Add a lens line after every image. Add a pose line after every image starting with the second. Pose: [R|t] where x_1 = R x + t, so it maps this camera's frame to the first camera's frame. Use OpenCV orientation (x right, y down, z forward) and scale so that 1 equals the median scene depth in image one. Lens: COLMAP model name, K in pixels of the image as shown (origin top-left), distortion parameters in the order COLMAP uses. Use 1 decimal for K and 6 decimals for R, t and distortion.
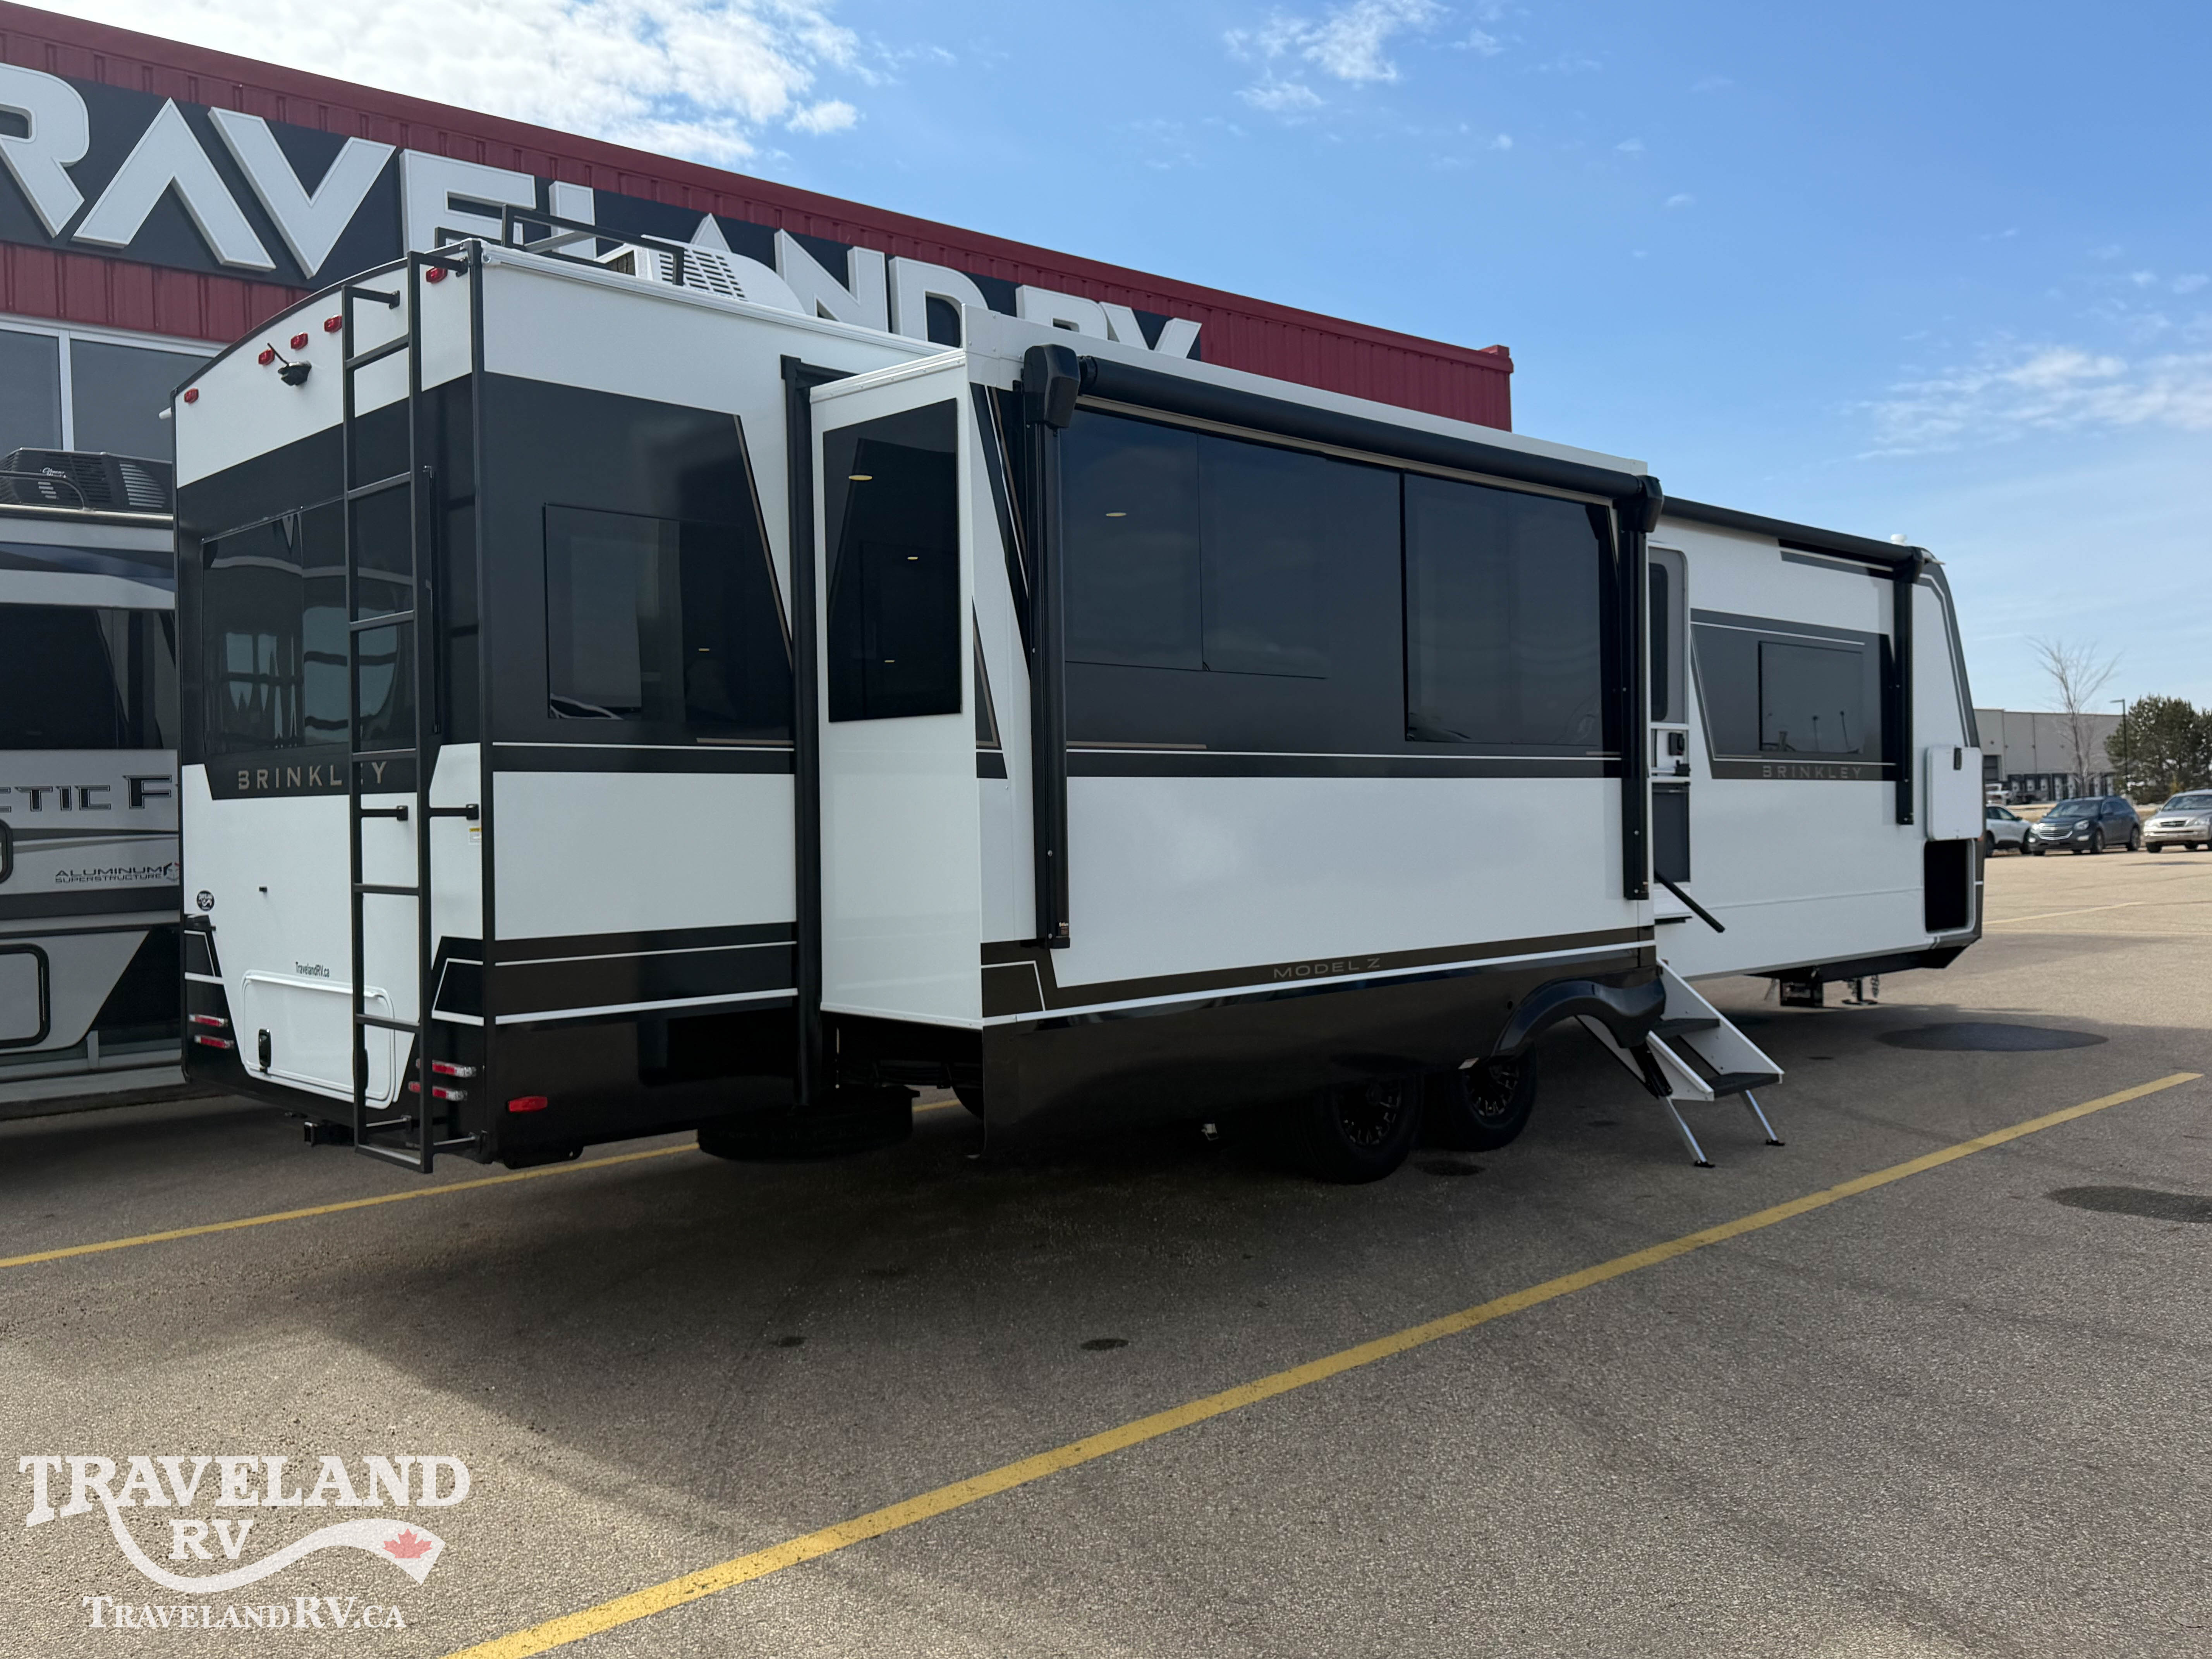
lens RADIAL K [[1852.5, 0, 1106.0], [0, 1852.5, 829.5], [0, 0, 1]] dist [0.002131, -0.001315]
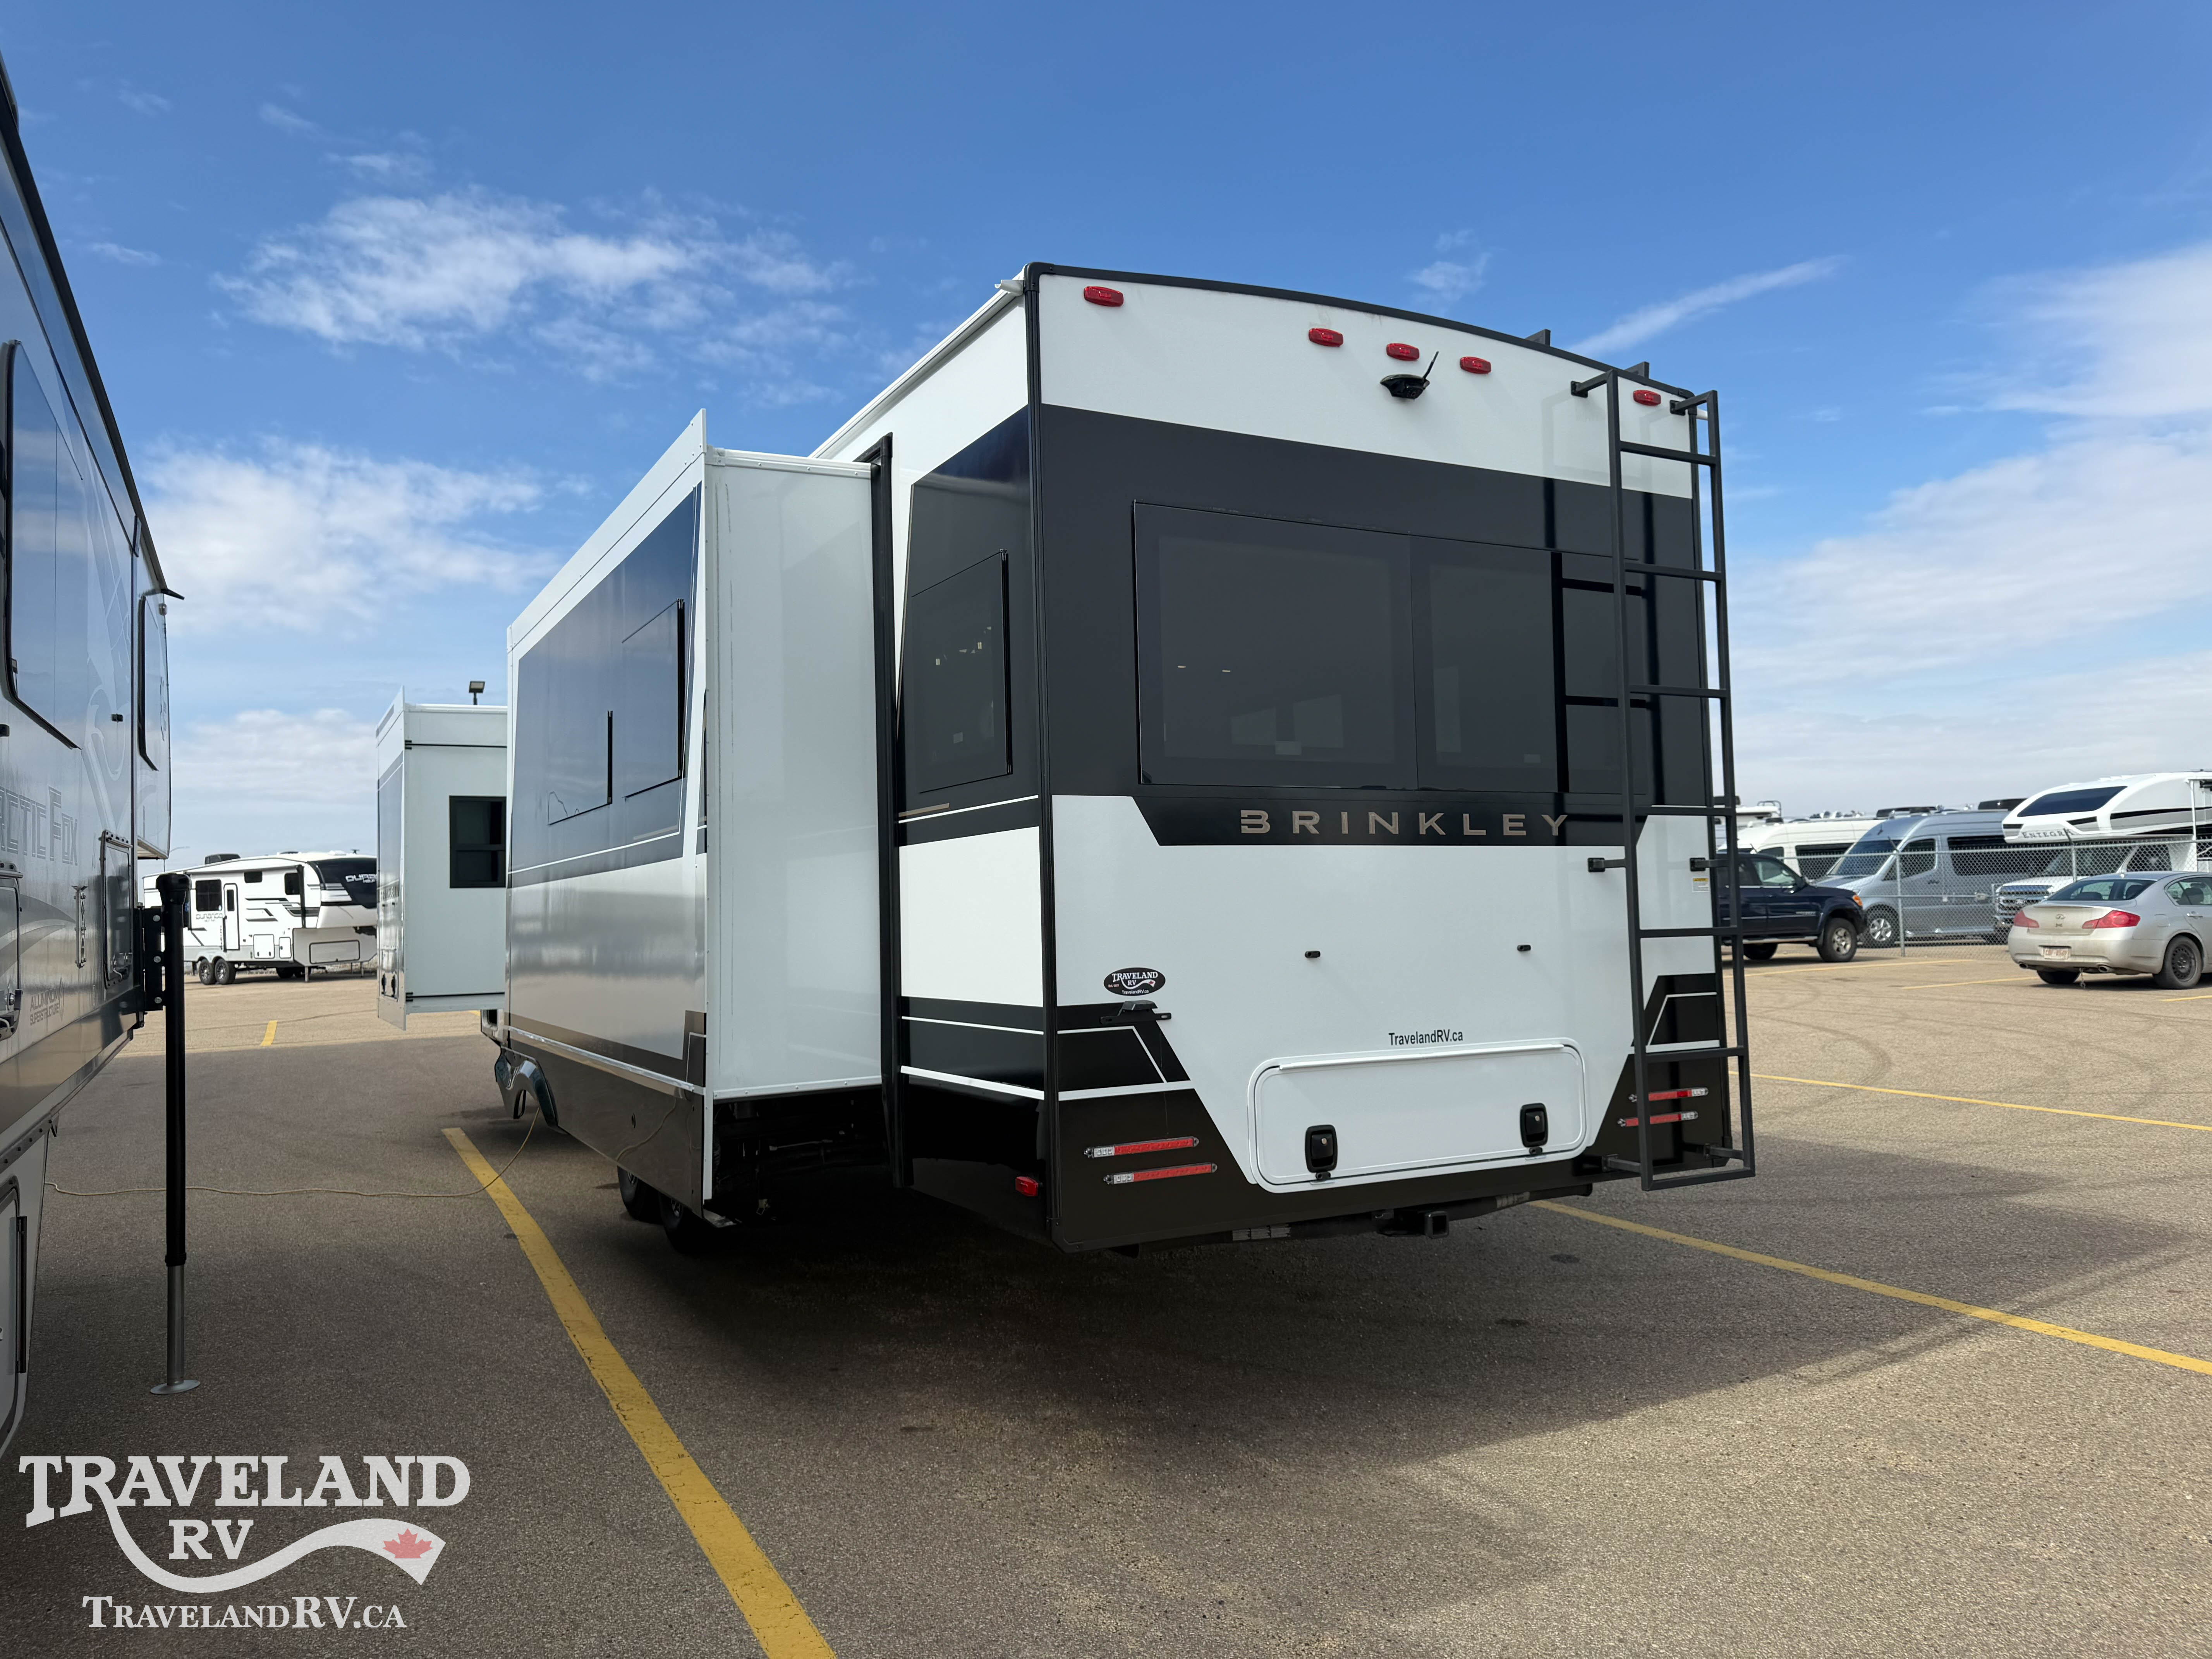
lens RADIAL K [[1524.5, 0, 1106.0], [0, 1524.5, 829.5], [0, 0, 1]] dist [0.001596, -0.000413]
pose [[0.264511, 0.077726, 0.961245, -1.274640], [0.026279, 0.995796, -0.087750, 0.038299], [-0.964025, 0.048471, 0.261356, 1.022039]]
